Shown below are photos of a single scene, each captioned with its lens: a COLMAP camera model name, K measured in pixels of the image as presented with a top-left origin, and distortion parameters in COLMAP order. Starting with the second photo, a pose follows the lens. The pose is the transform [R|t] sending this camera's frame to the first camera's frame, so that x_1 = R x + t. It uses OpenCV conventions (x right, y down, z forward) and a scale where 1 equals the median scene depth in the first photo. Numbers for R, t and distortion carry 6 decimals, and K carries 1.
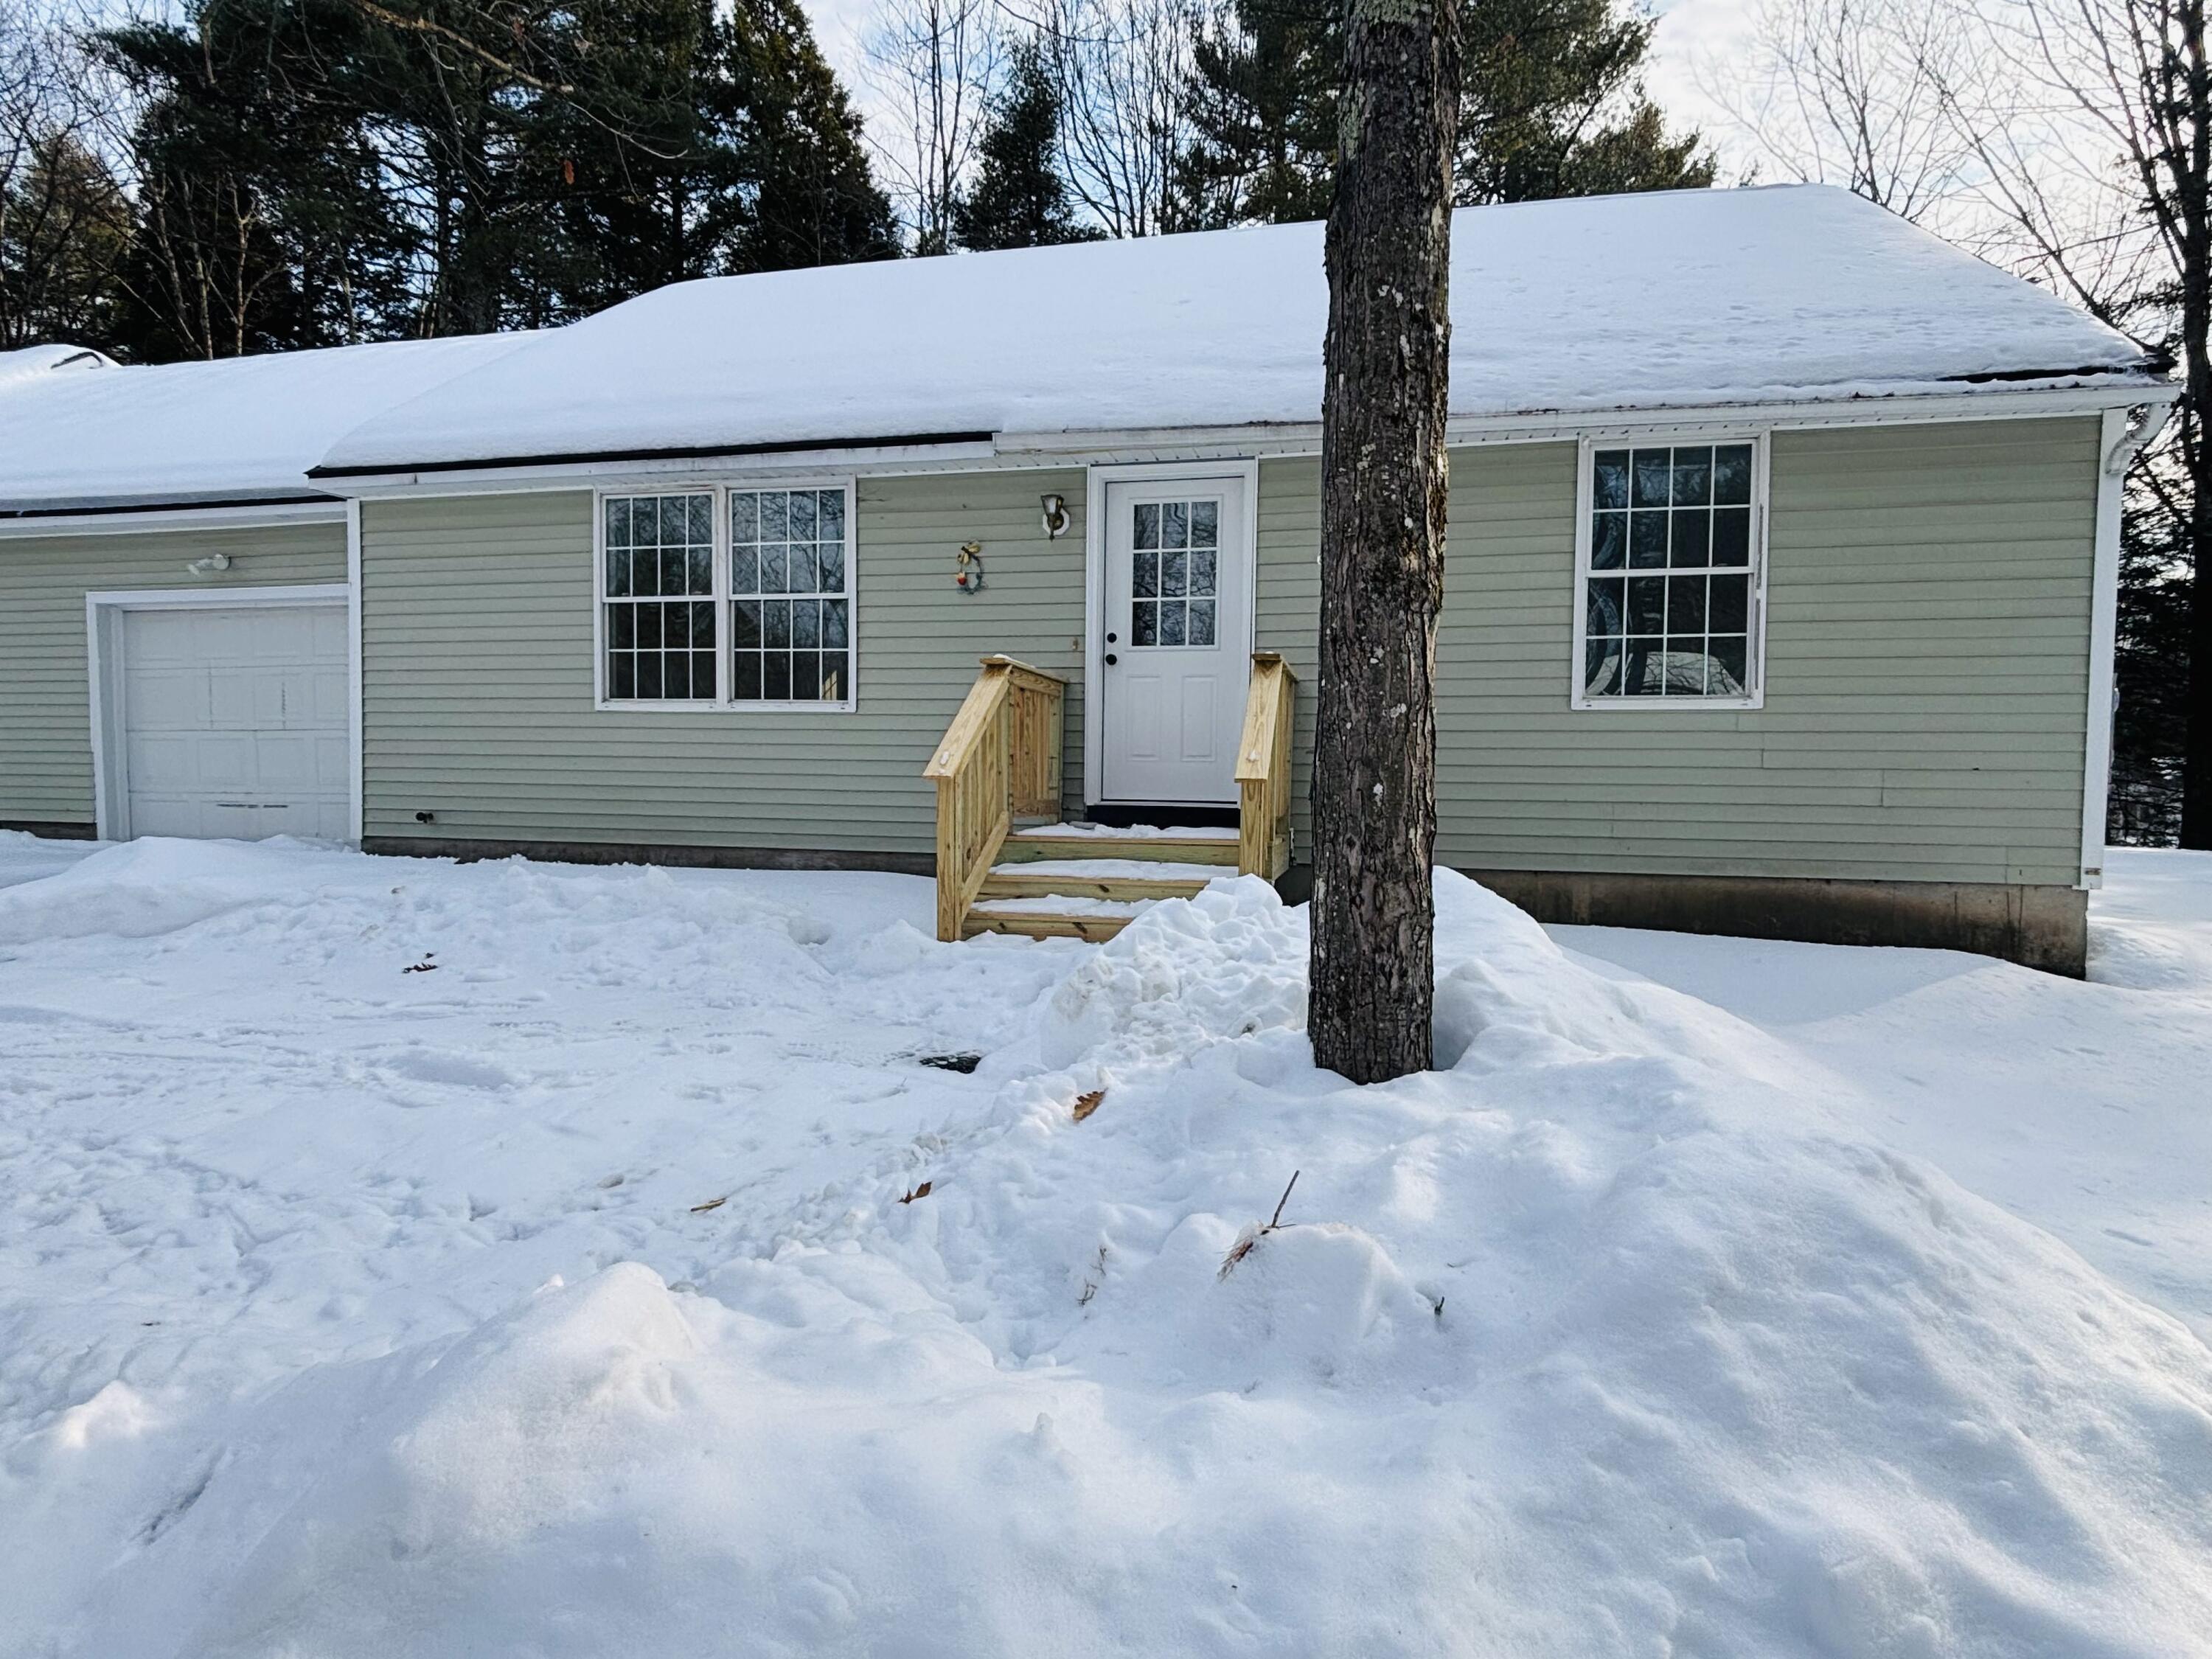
lens RADIAL K [[1193.3, 0, 1099.0], [0, 1193.3, 825.0], [0, 0, 1]] dist [0.019529, -0.020156]
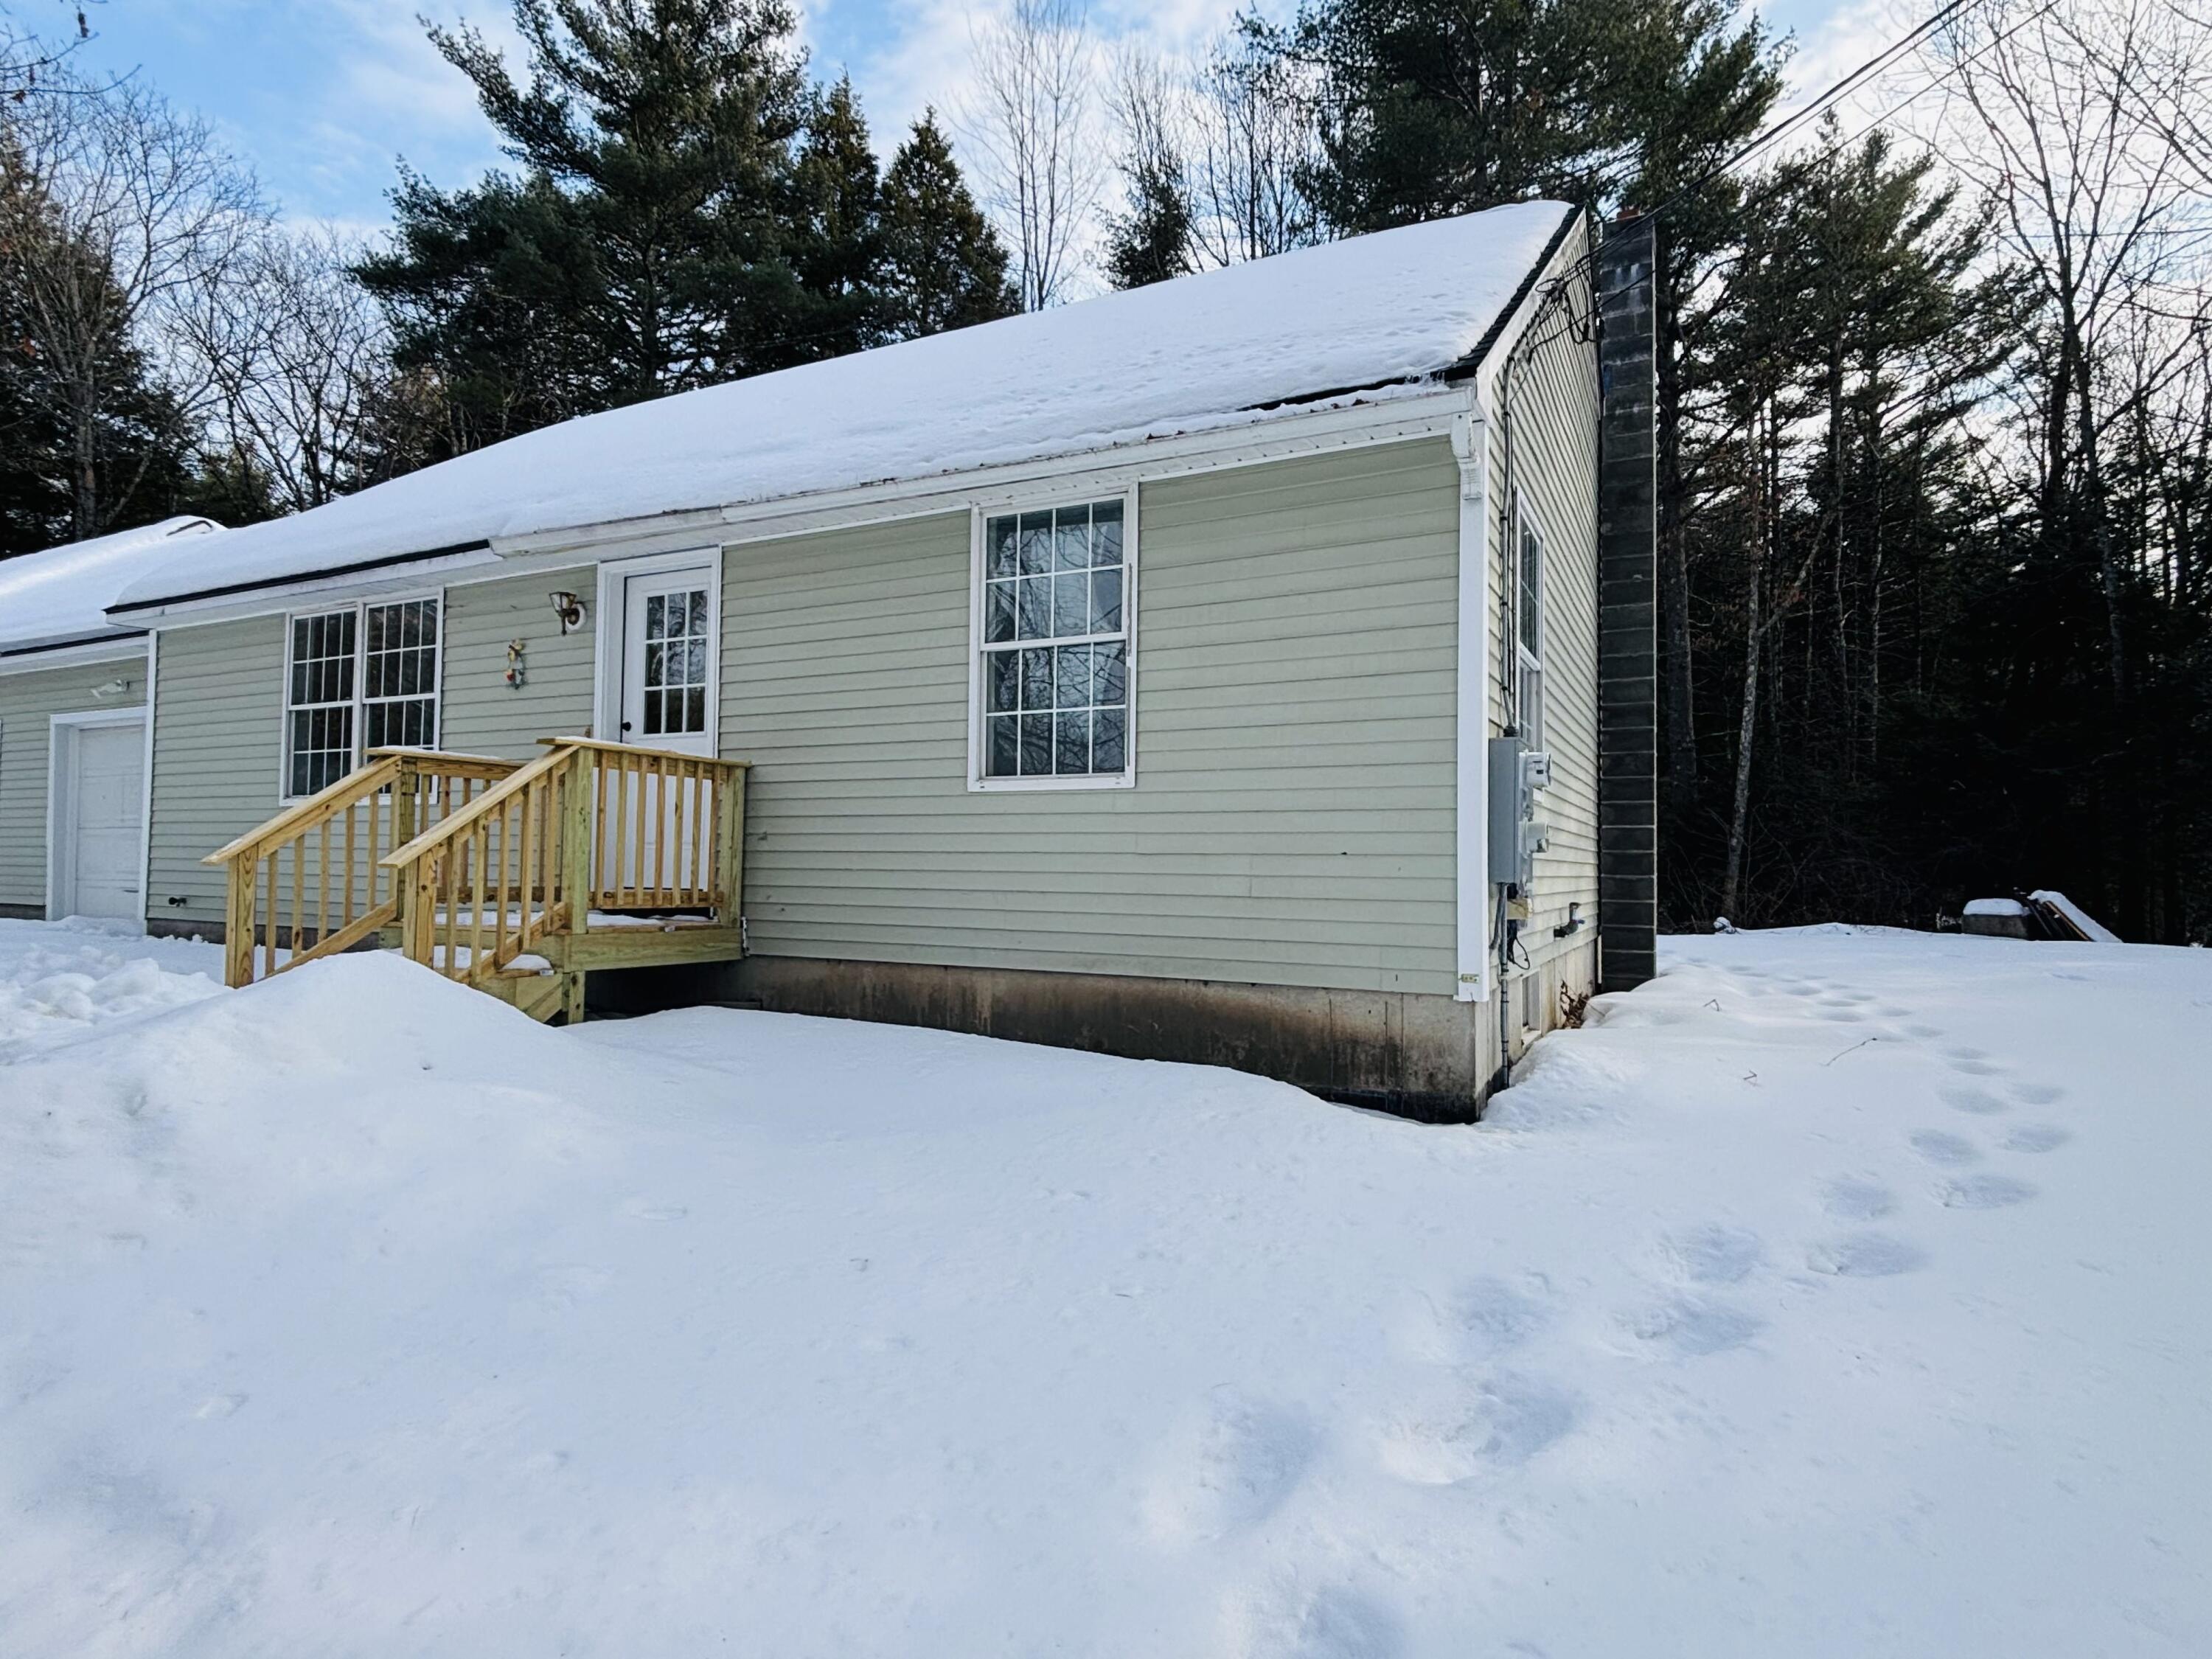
lens RADIAL K [[1193.3, 0, 1099.5], [0, 1193.3, 830.6], [0, 0, 1]] dist [0.019529, -0.020156]
pose [[0.970776, -0.007633, -0.239866, 0.640909], [-0.010078, 0.997316, -0.072523, 0.000108], [0.239776, 0.072821, 0.968093, 0.116981]]
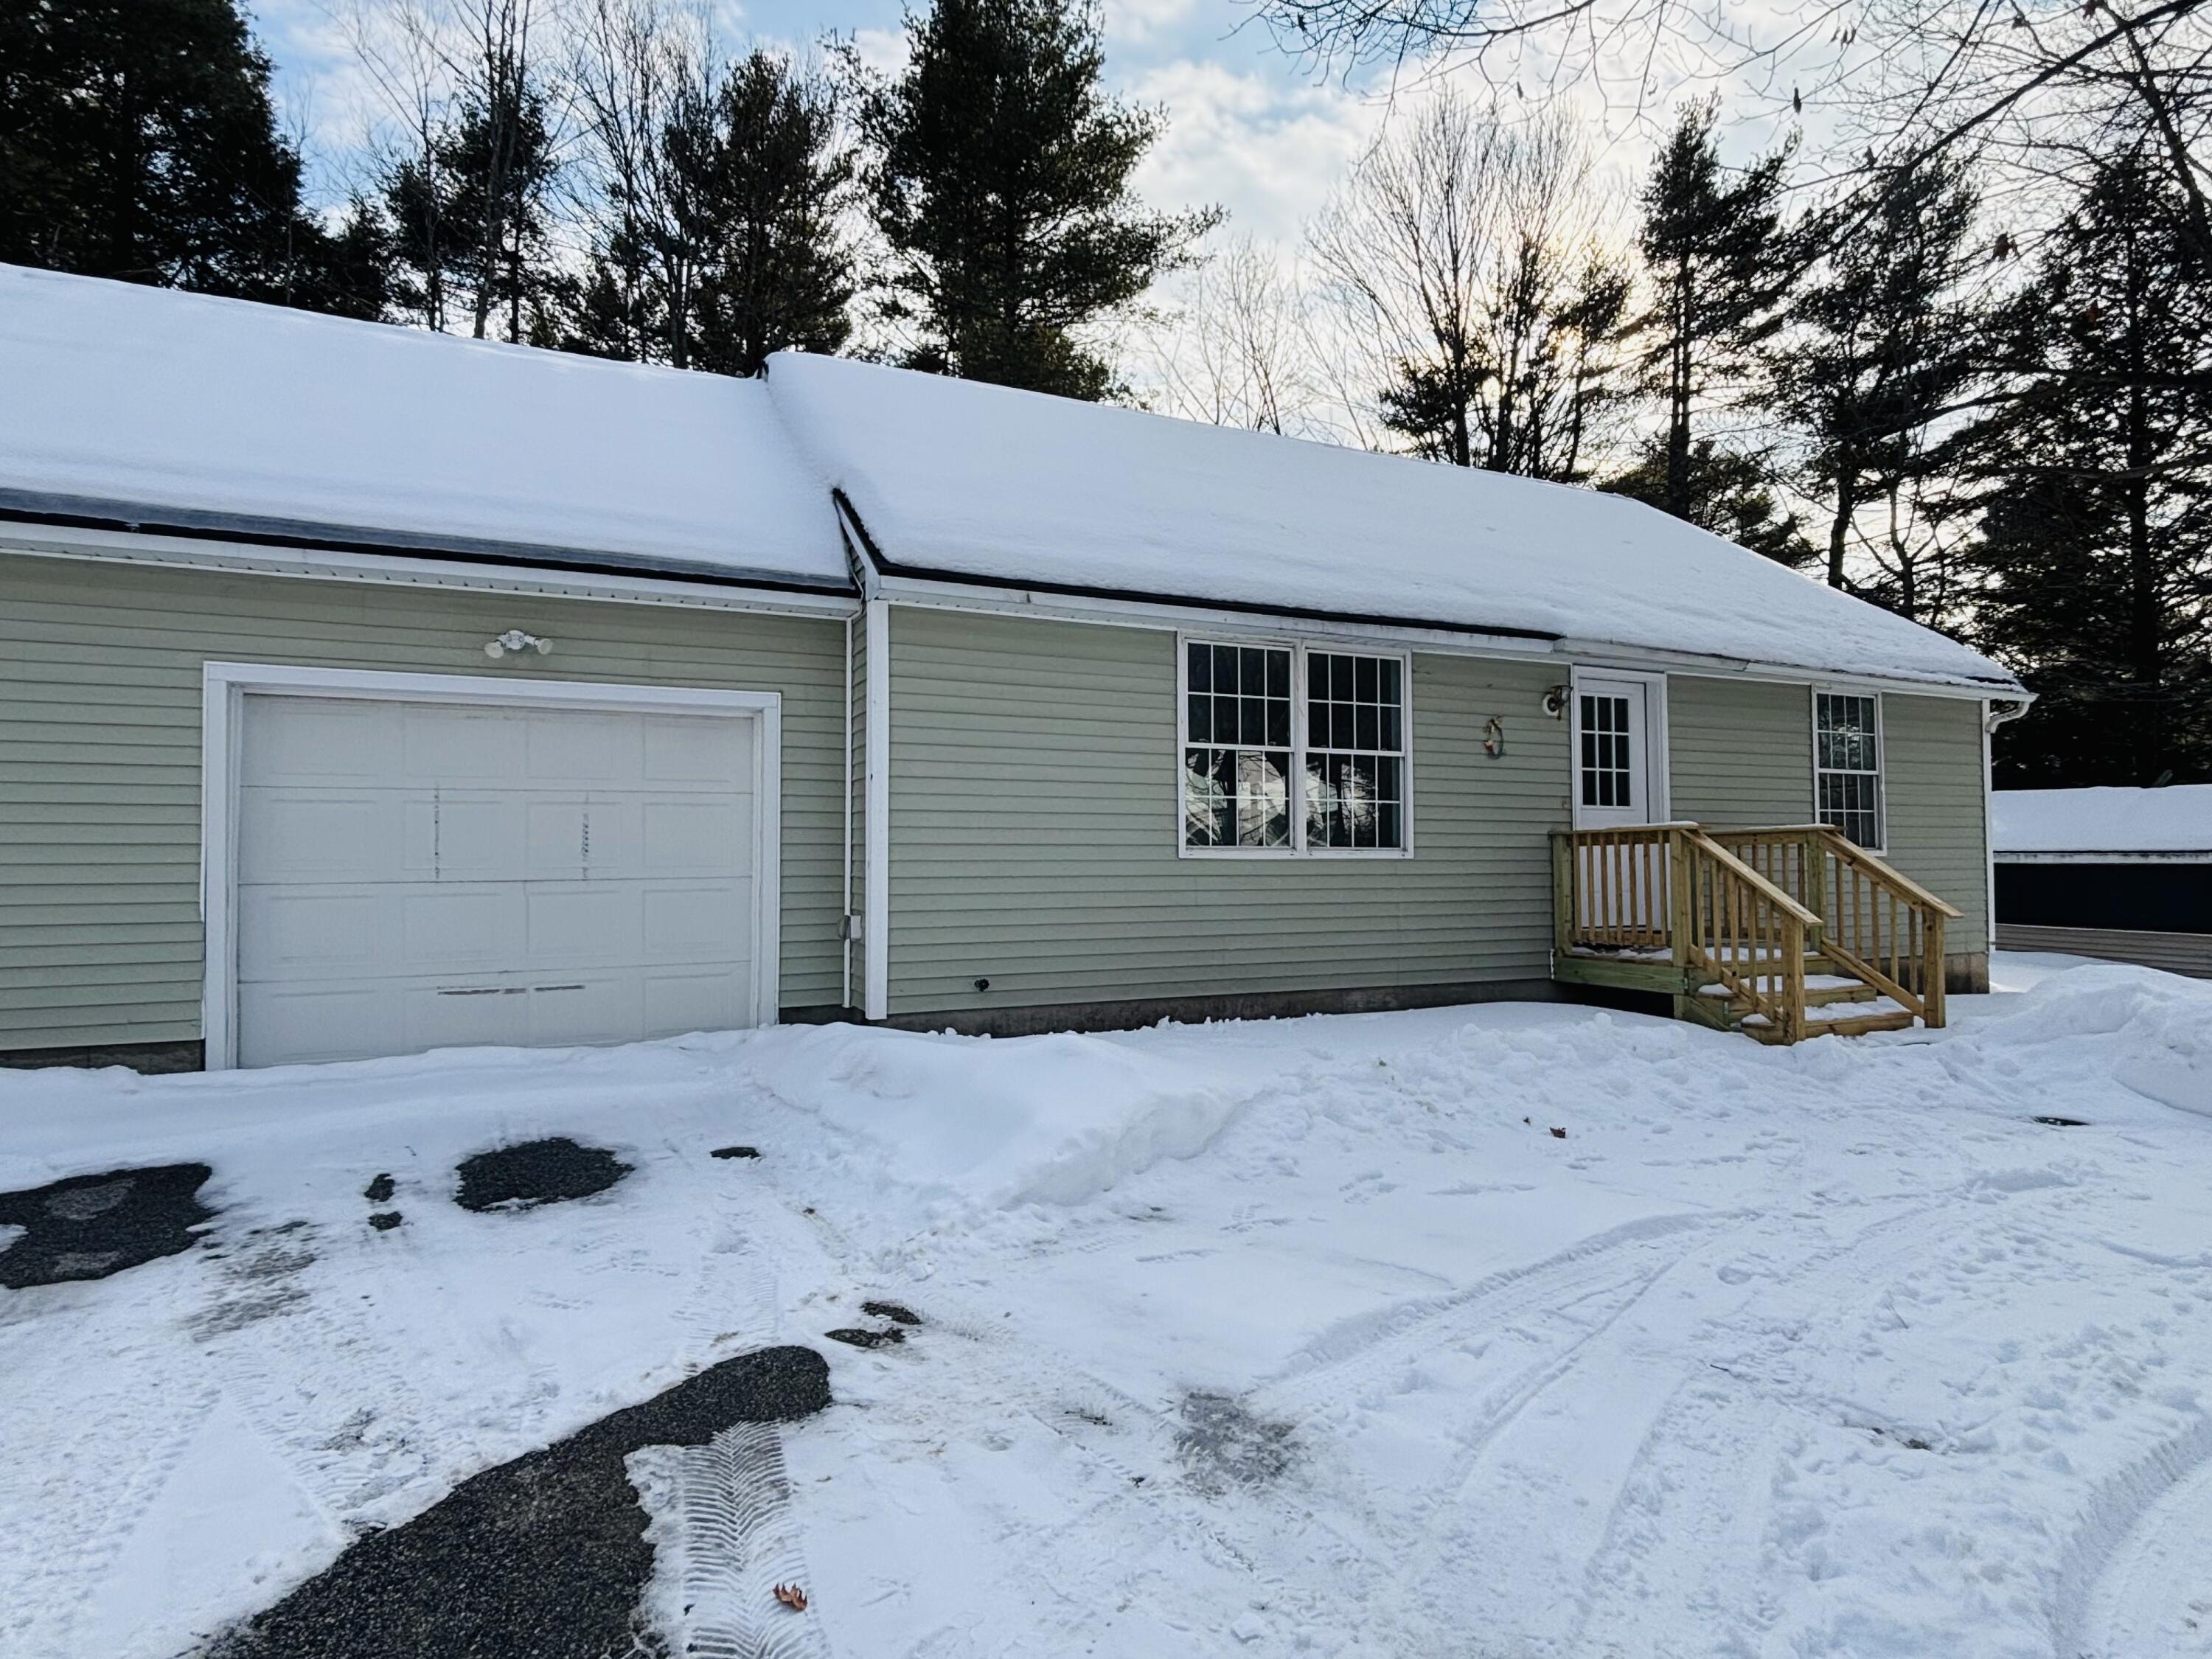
lens RADIAL K [[1193.3, 0, 1108.2], [0, 1193.3, 819.2], [0, 0, 1]] dist [0.019529, -0.020156]
pose [[0.782629, 0.006592, 0.622454, -1.157539], [0.039617, 0.997389, -0.060373, -0.078064], [-0.621227, 0.071909, 0.780324, 0.318504]]
